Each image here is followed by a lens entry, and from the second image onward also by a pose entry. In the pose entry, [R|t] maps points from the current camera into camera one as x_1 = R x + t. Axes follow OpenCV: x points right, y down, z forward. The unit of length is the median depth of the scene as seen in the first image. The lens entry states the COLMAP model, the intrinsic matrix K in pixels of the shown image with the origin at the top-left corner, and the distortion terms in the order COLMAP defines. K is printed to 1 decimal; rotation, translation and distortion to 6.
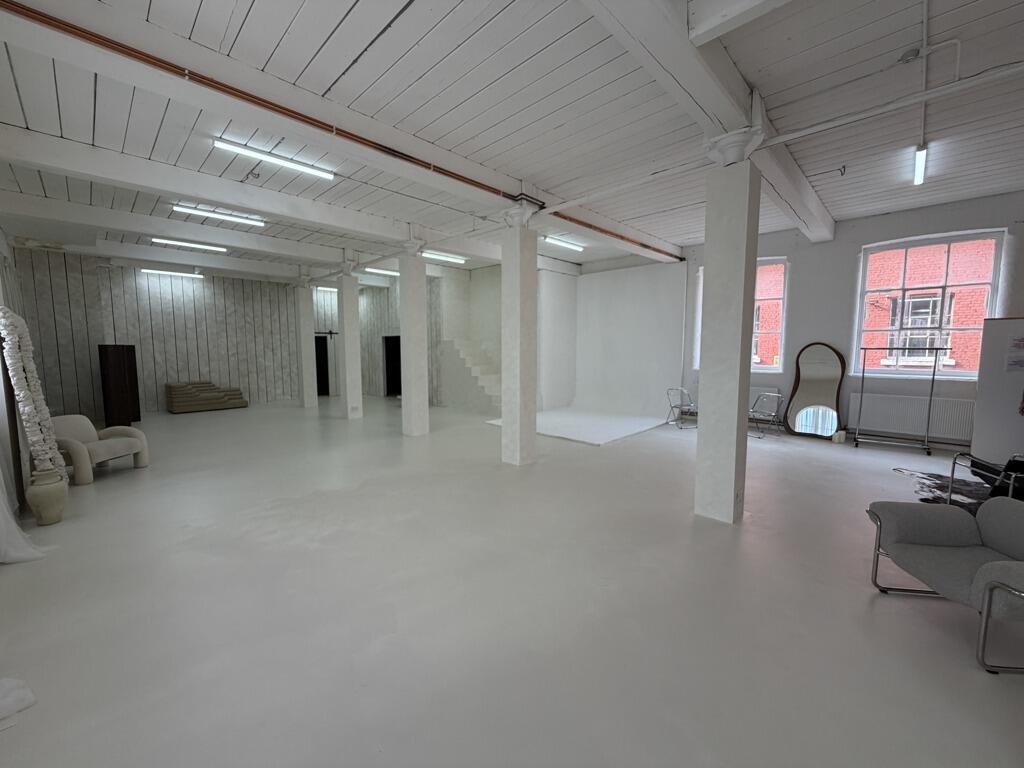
lens RADIAL K [[410.3, 0, 512.7], [0, 410.3, 380.2], [0, 0, 1]] dist [0.001308, -0.000447]
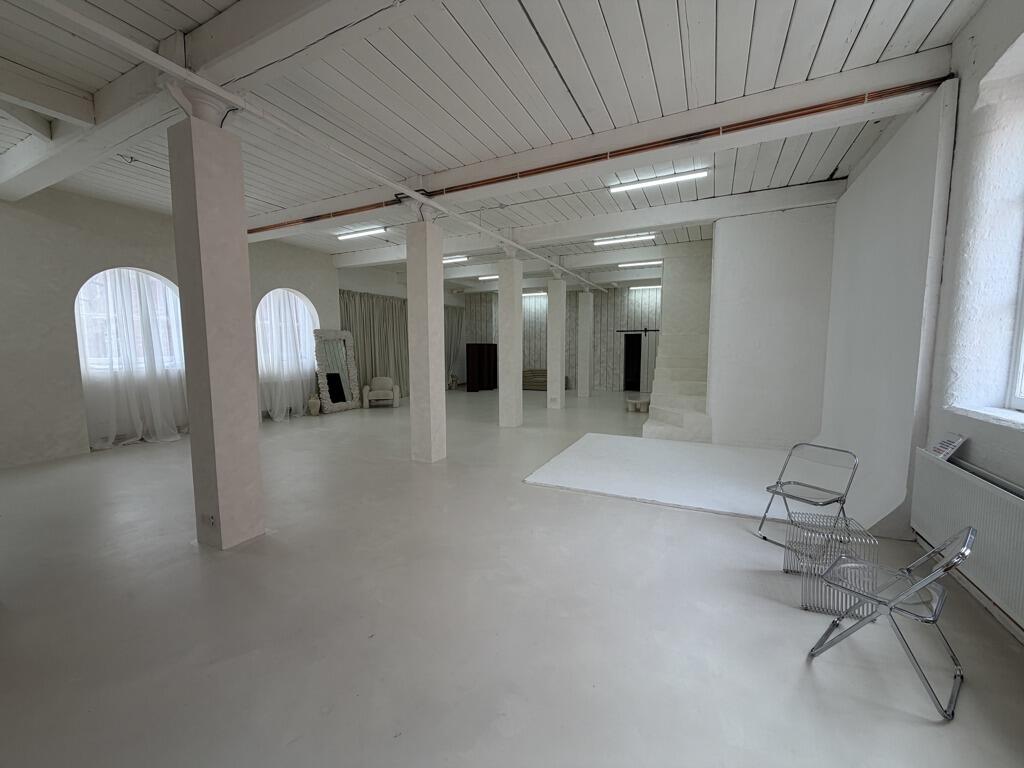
lens RADIAL K [[410.3, 0, 515.4], [0, 410.3, 387.2], [0, 0, 1]] dist [0.001308, -0.000447]
pose [[0.299722, 0.096201, -0.949164, 0.895751], [-0.074217, 0.994239, 0.077333, -0.060014], [0.951135, 0.047266, 0.305135, 0.782875]]
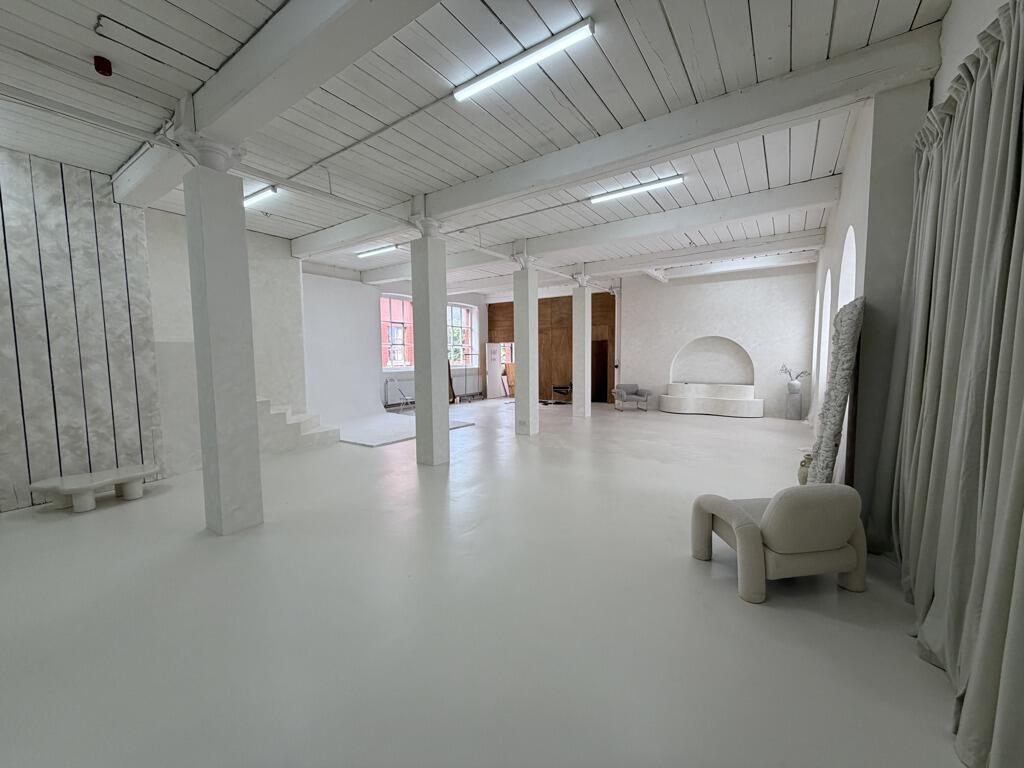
lens RADIAL K [[410.3, 0, 506.5], [0, 410.3, 390.6], [0, 0, 1]] dist [0.001308, -0.000447]
pose [[-0.168470, -0.082957, 0.982210, -1.186883], [0.092375, 0.990738, 0.099522, -0.082502], [-0.981369, 0.107498, -0.159247, 1.120981]]
